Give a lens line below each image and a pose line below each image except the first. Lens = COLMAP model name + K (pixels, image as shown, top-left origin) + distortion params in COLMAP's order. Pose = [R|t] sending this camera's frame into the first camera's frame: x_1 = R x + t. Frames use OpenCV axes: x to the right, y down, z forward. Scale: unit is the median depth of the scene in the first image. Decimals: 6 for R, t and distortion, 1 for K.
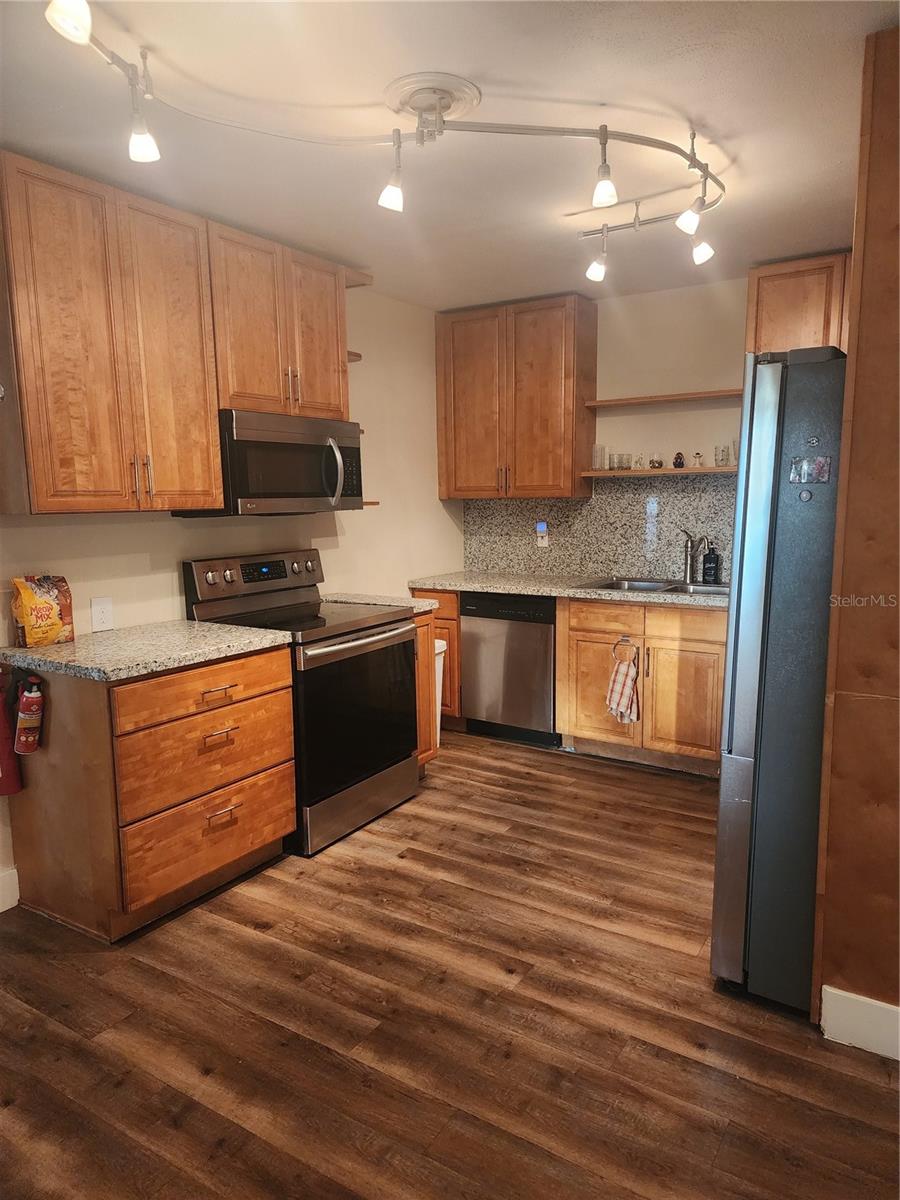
lens RADIAL K [[807.9, 0, 447.8], [0, 807.9, 608.1], [0, 0, 1]] dist [0.073845, -0.060900]
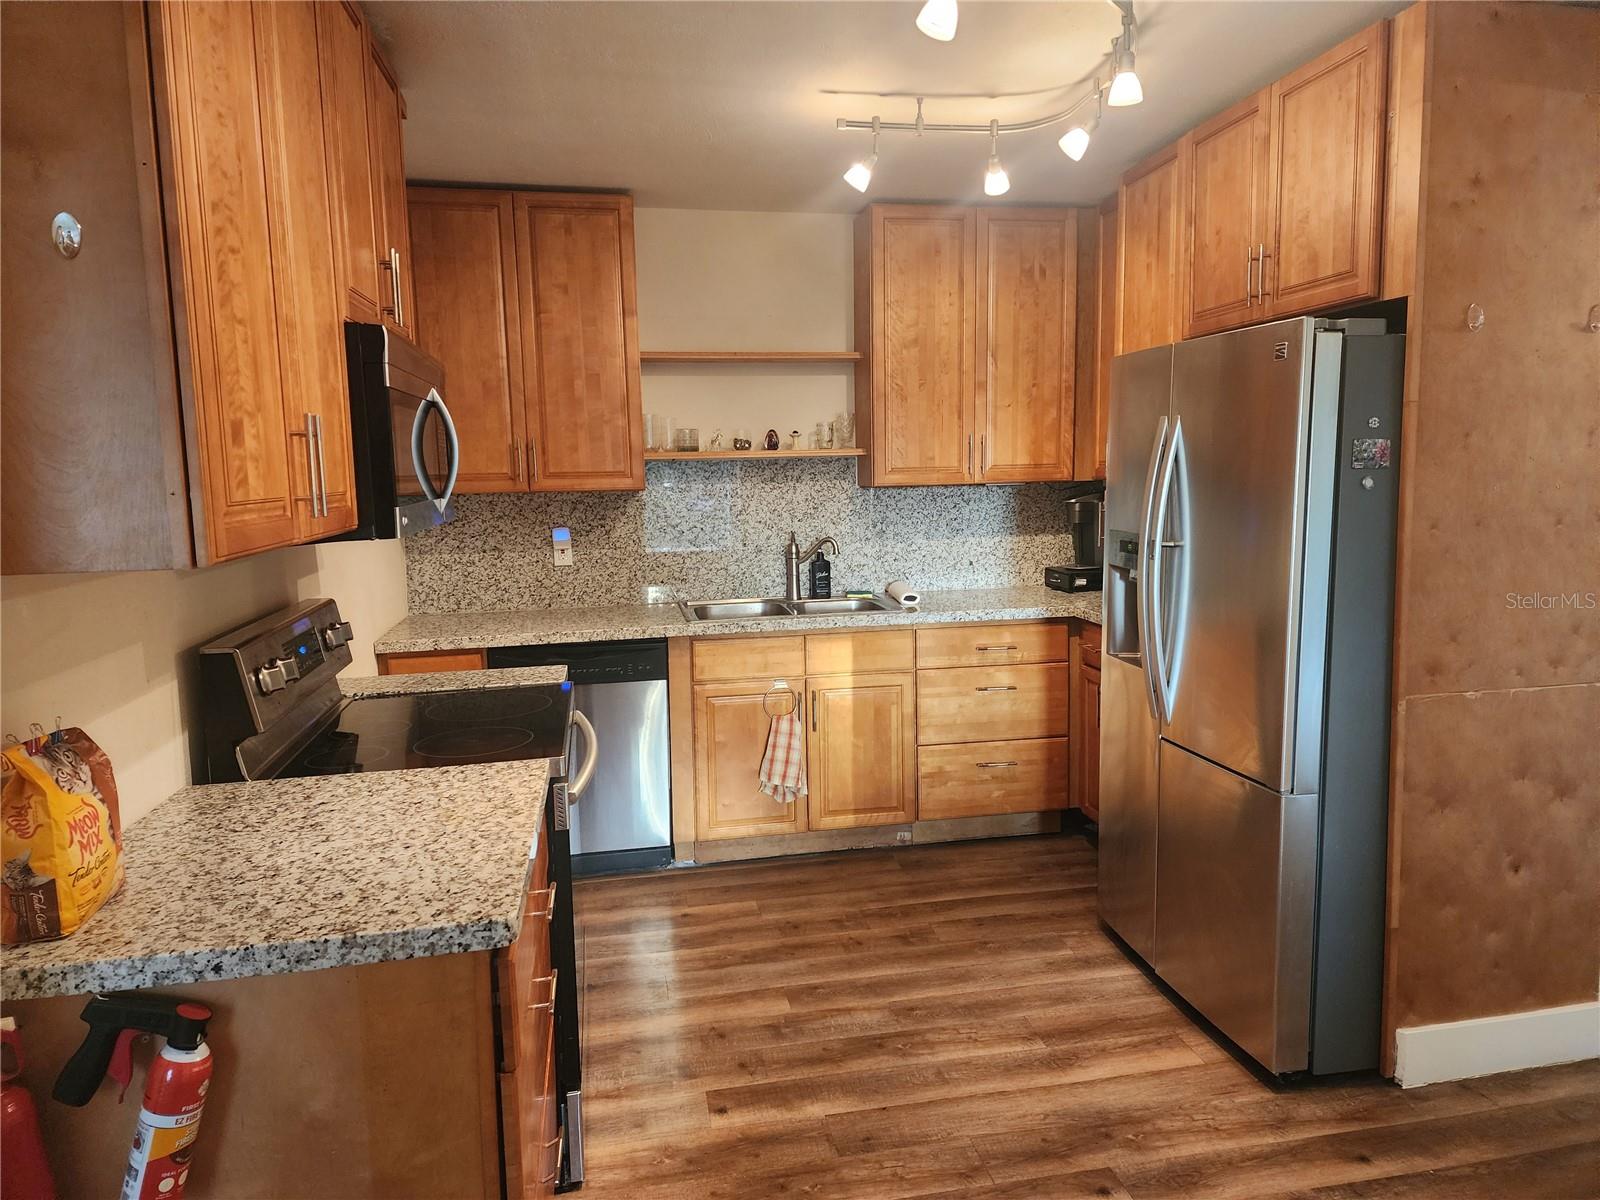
lens RADIAL K [[1077.2, 0, 796.4], [0, 1077.2, 570.1], [0, 0, 1]] dist [0.073845, -0.060900]
pose [[0.711634, -0.069432, 0.699112, -0.458060], [0.109546, 0.993899, -0.012799, -0.052094], [-0.693958, 0.085693, 0.714898, 0.319877]]
